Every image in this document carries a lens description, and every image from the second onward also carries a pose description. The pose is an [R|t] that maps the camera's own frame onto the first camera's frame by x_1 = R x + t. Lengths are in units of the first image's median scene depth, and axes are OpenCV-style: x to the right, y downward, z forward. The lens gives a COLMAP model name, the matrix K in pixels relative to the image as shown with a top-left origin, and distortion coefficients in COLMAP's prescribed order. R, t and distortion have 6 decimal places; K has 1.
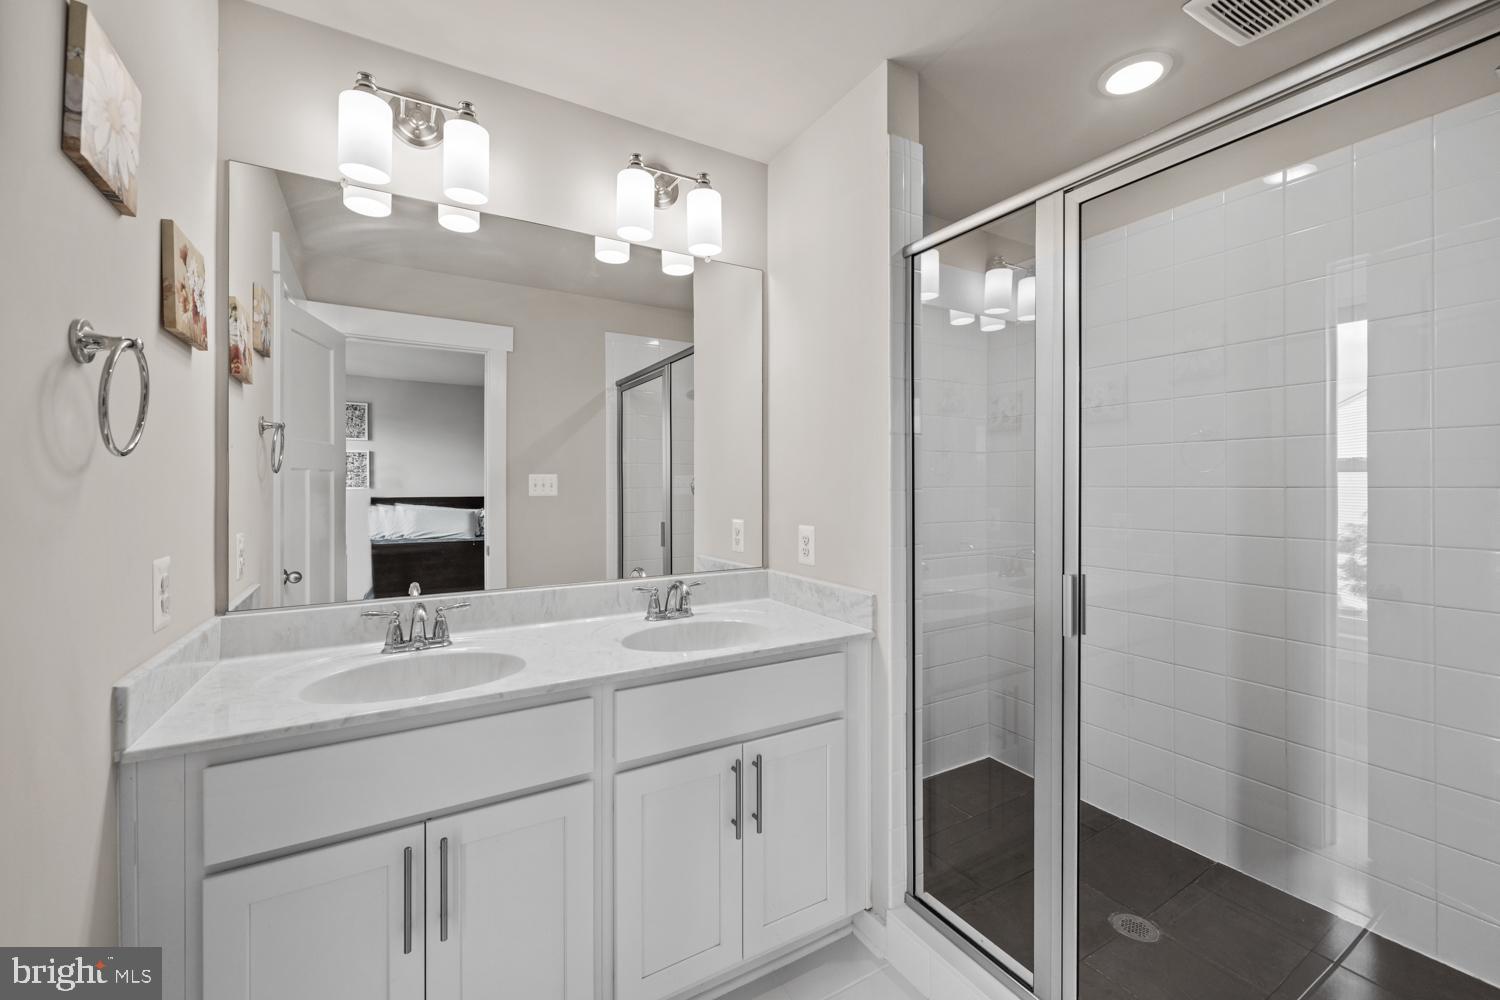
lens RADIAL K [[604.1, 0, 740.8], [0, 604.1, 485.7], [0, 0, 1]] dist [0.000287, -0.000419]
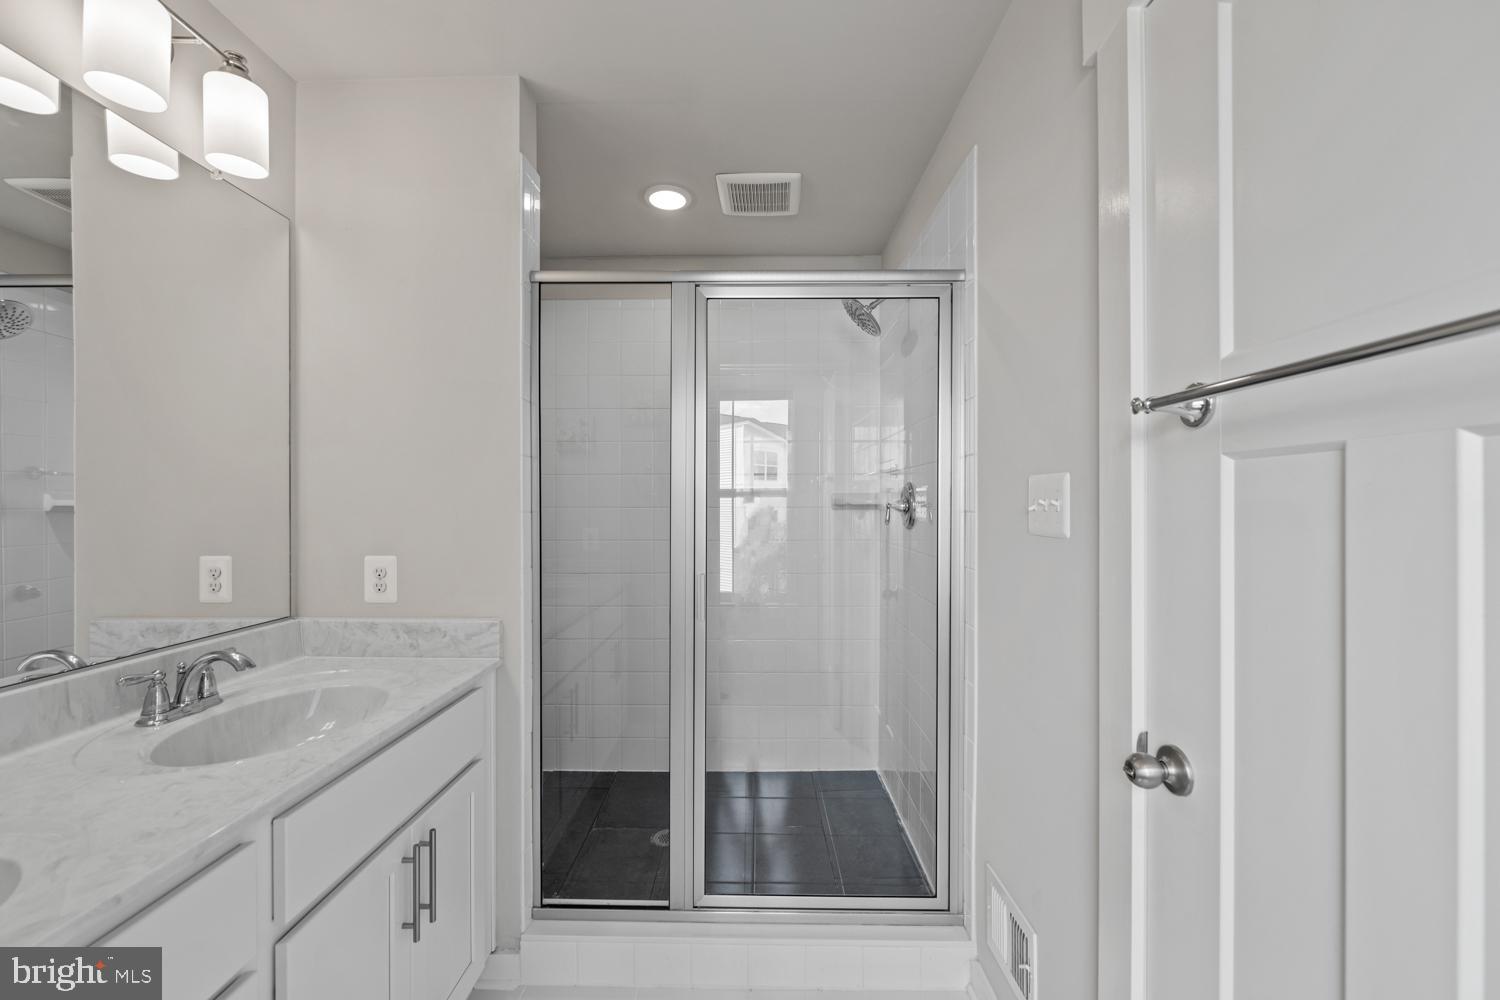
lens RADIAL K [[604.1, 0, 741.6], [0, 604.1, 507.0], [0, 0, 1]] dist [0.000287, -0.000419]
pose [[0.510672, -0.002890, 0.859770, -0.371246], [-0.001095, 0.999991, 0.004012, -0.005121], [-0.859775, -0.002991, 0.510665, 0.160240]]
